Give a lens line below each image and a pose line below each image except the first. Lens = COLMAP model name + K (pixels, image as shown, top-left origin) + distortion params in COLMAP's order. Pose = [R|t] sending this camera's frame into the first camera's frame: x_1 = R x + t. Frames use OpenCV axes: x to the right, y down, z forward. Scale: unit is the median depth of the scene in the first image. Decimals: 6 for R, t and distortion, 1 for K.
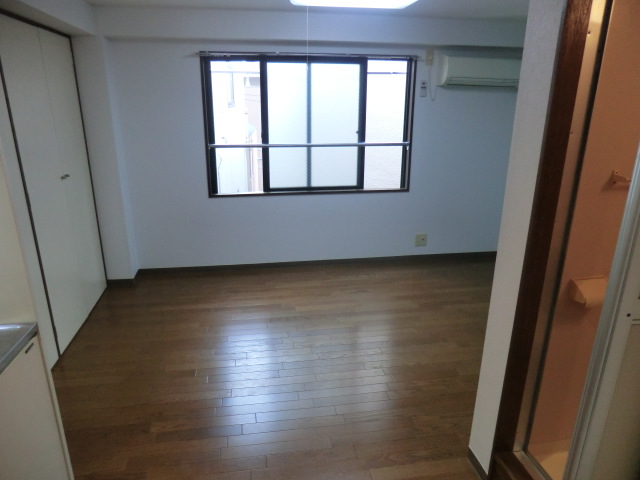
lens RADIAL K [[463.7, 0, 318.0], [0, 463.7, 238.4], [0, 0, 1]] dist [-0.070822, 0.067445]
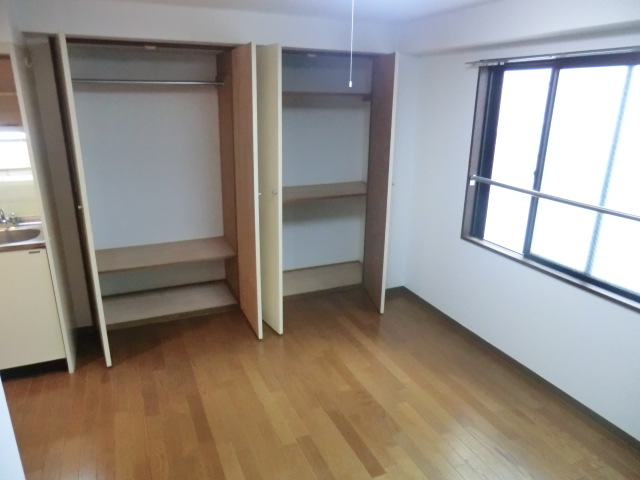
lens RADIAL K [[463.7, 0, 316.7], [0, 463.7, 246.7], [0, 0, 1]] dist [-0.070822, 0.067445]
pose [[0.253451, 0.295633, -0.921067, 0.475845], [-0.317283, 0.924889, 0.209552, -0.177293], [0.913835, 0.239128, 0.328213, 0.530449]]
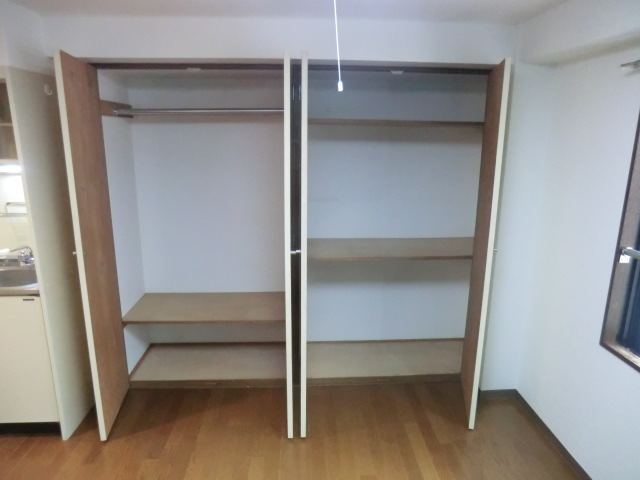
lens RADIAL K [[463.7, 0, 320.6], [0, 463.7, 244.3], [0, 0, 1]] dist [-0.070822, 0.067445]
pose [[-0.101239, 0.232386, -0.967340, 0.275104], [-0.322456, 0.912180, 0.252882, -0.234088], [0.941155, 0.337526, -0.017413, 0.712814]]
